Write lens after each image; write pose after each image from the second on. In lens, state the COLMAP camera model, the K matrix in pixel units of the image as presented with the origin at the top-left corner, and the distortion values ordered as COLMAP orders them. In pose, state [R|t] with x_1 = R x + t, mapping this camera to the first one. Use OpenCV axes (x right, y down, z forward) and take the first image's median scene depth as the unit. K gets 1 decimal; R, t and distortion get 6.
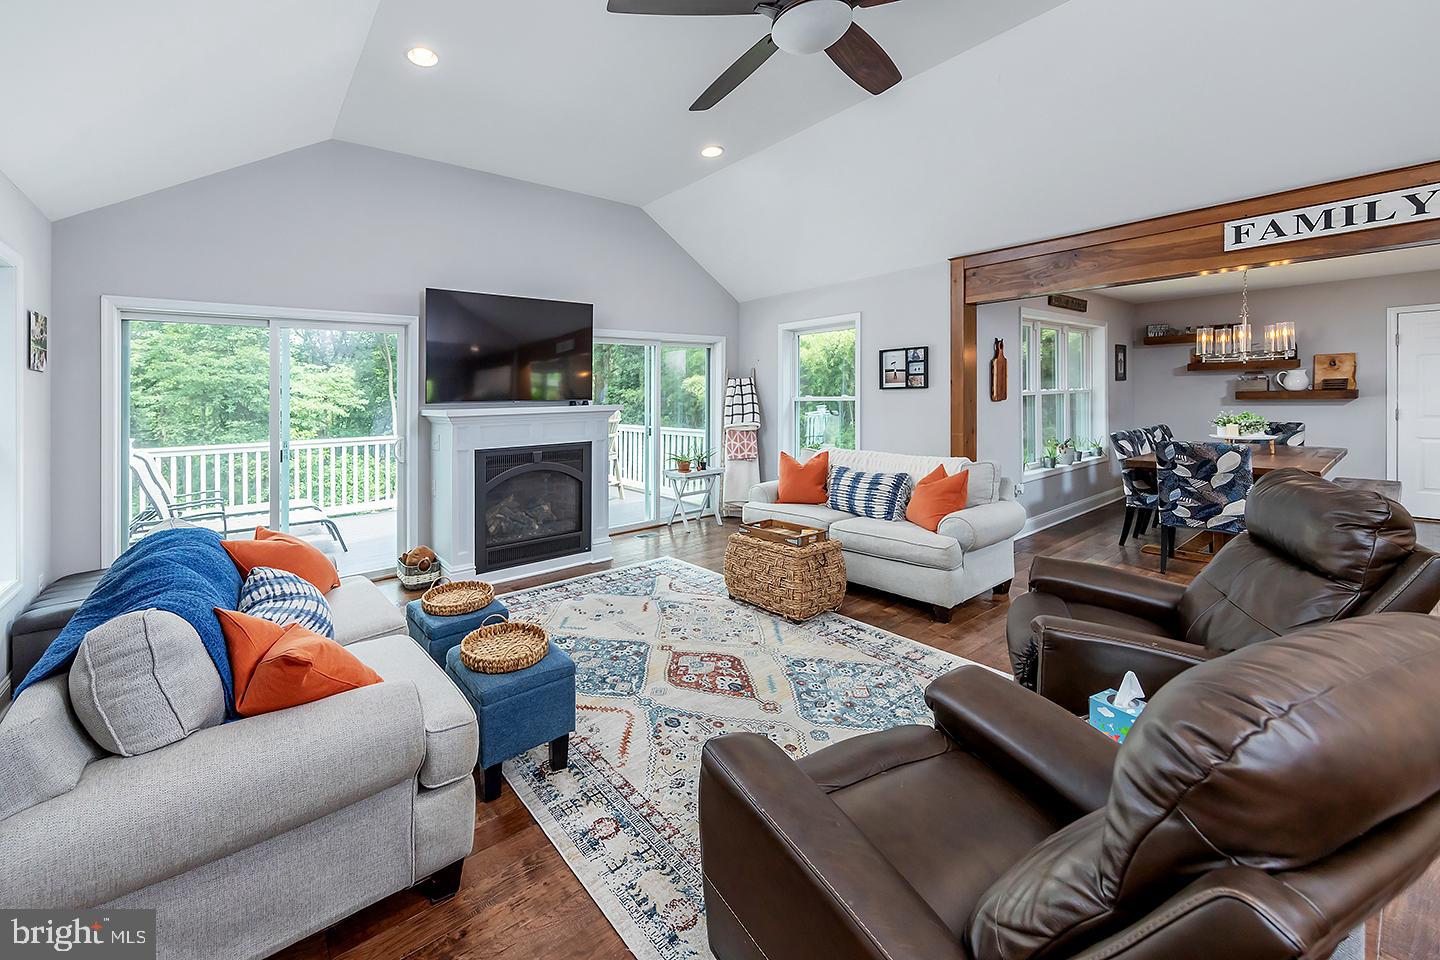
lens RADIAL K [[573.3, 0, 653.5], [0, 573.3, 404.5], [0, 0, 1]] dist [0.003195, 0.000075]
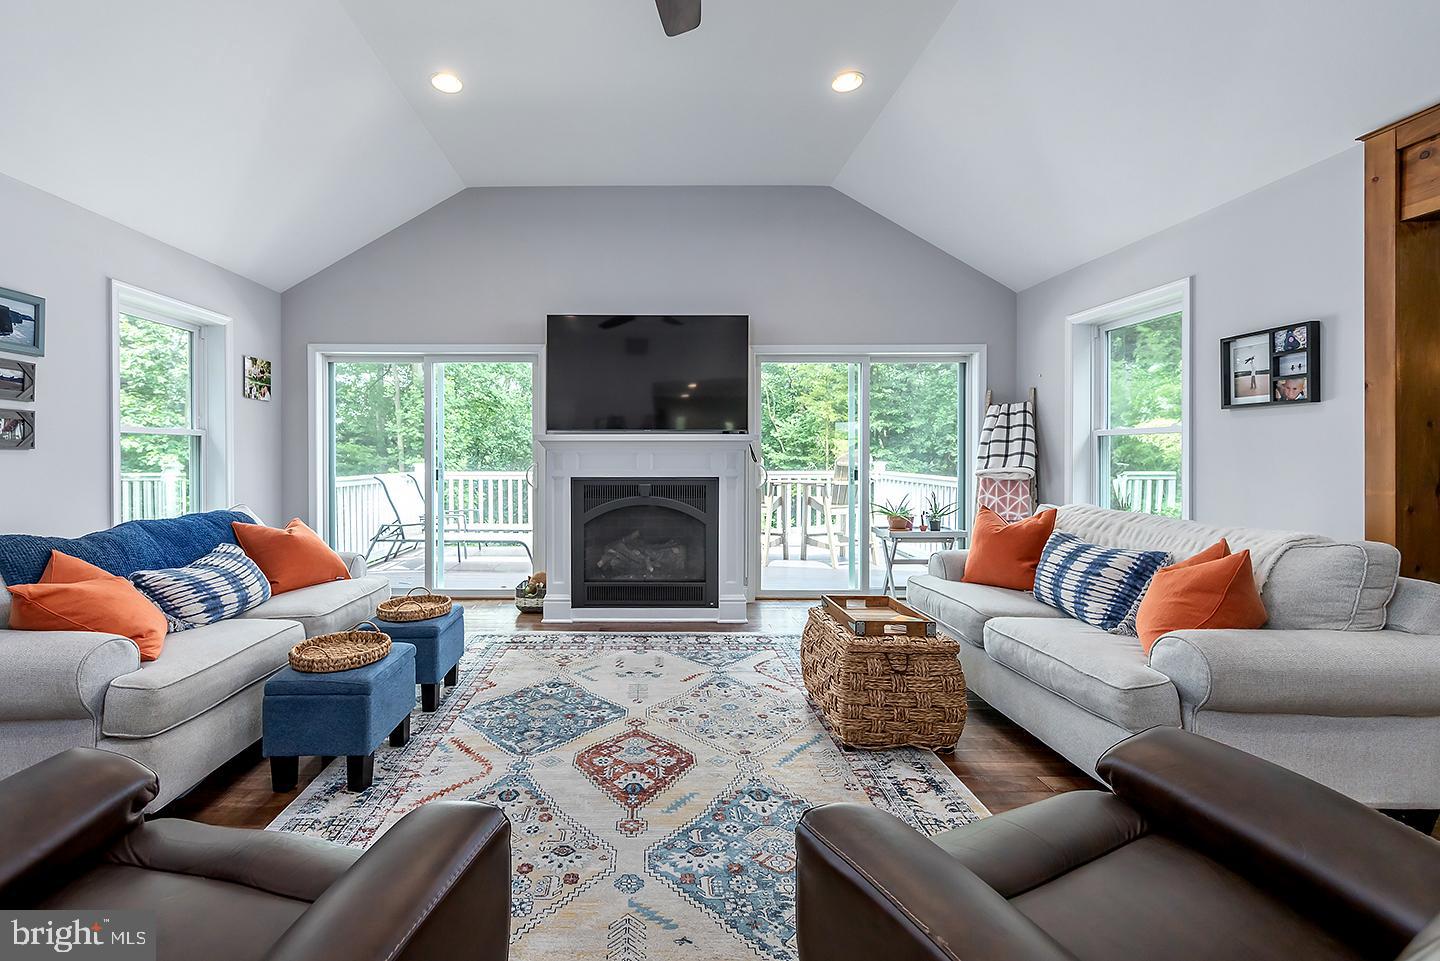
lens RADIAL K [[631.7, 0, 661.2], [0, 631.7, 457.8], [0, 0, 1]] dist [0.003637, -0.000142]
pose [[0.799279, 0.017682, -0.600700, 0.389799], [-0.019629, 0.999802, 0.003311, 0.034987], [0.600639, 0.009145, 0.799468, 0.214075]]
